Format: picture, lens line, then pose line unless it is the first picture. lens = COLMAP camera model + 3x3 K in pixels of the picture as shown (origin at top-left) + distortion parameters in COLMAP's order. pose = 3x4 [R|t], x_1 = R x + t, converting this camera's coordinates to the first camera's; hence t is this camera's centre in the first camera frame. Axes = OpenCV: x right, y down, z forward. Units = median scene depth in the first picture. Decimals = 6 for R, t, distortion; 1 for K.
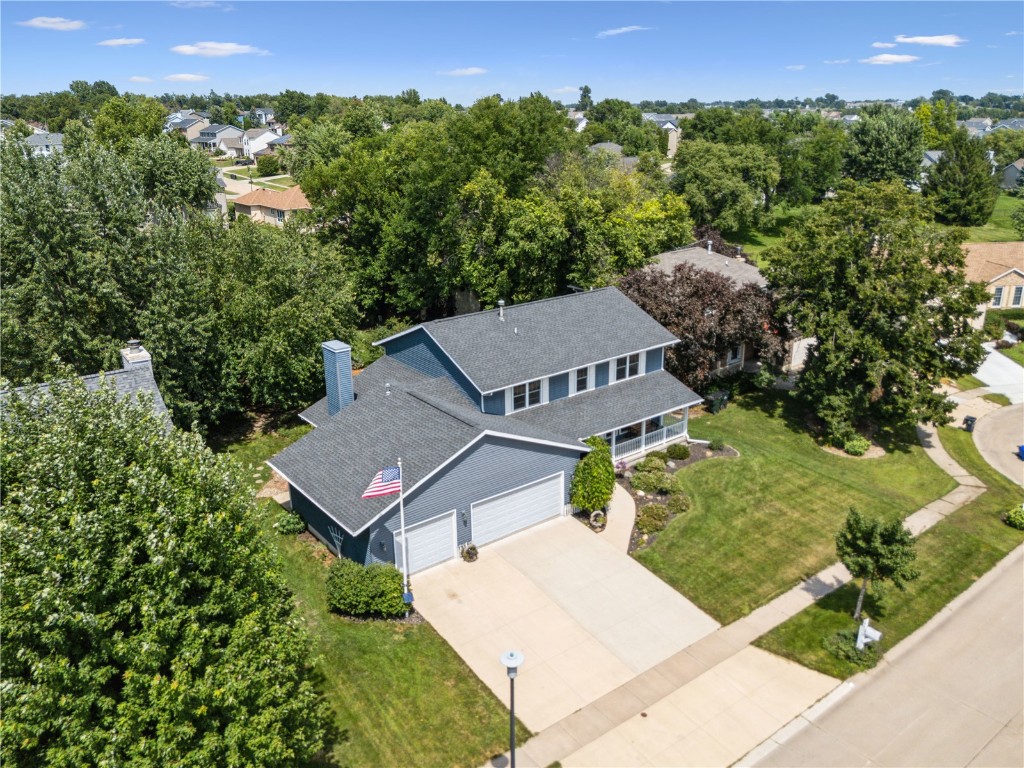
lens RADIAL K [[796.1, 0, 512.0], [0, 796.1, 384.0], [0, 0, 1]] dist [0.072745, -0.193855]
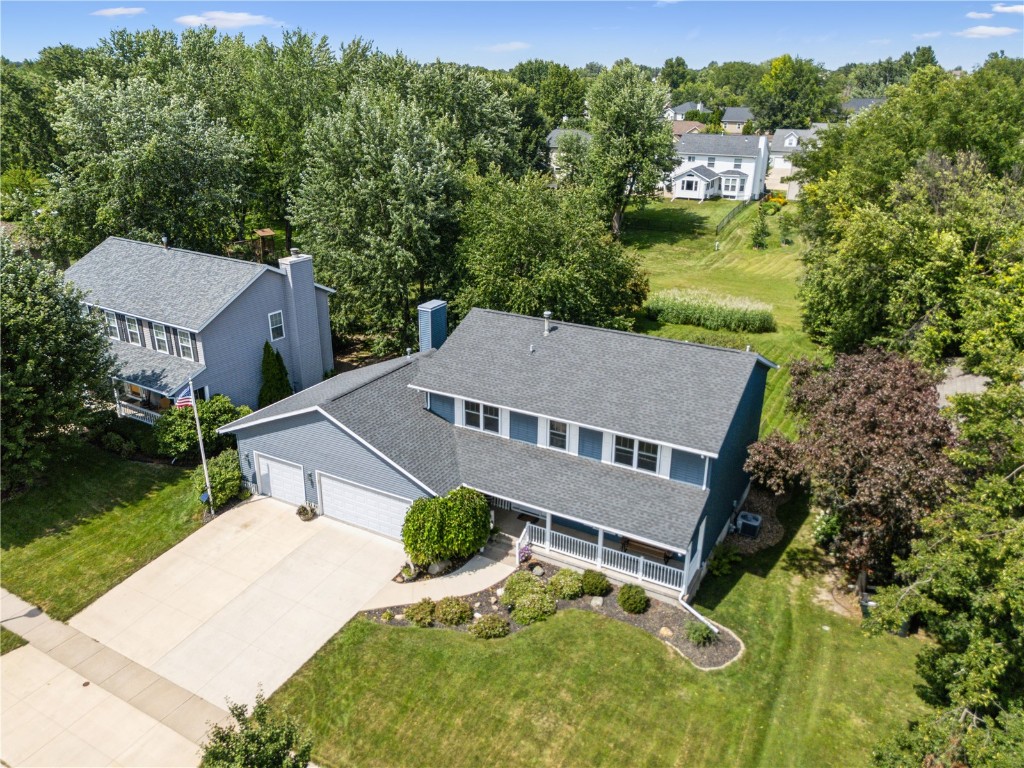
lens RADIAL K [[741.6, 0, 512.0], [0, 741.6, 384.0], [0, 0, 1]] dist [0.114575, -0.139633]
pose [[0.397513, 0.355397, -0.845977, 0.713944], [-0.314991, 0.918777, 0.237971, -0.225270], [0.861838, 0.171879, 0.477172, 0.636916]]
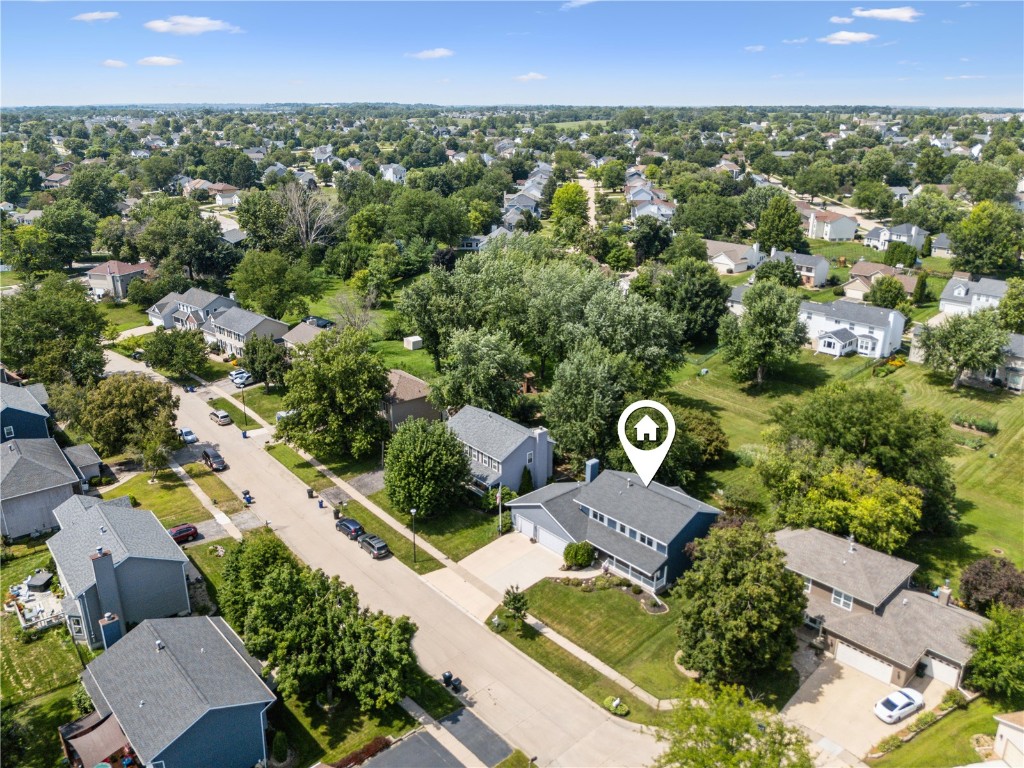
lens RADIAL K [[814.6, 0, 492.8], [0, 814.6, 387.4], [0, 0, 1]] dist [0.005910, 0.004541]
pose [[0.050335, 0.360078, -0.931563, 2.105463], [-0.316170, 0.890518, 0.327129, -1.011648], [0.947366, 0.278066, 0.158670, 0.223250]]
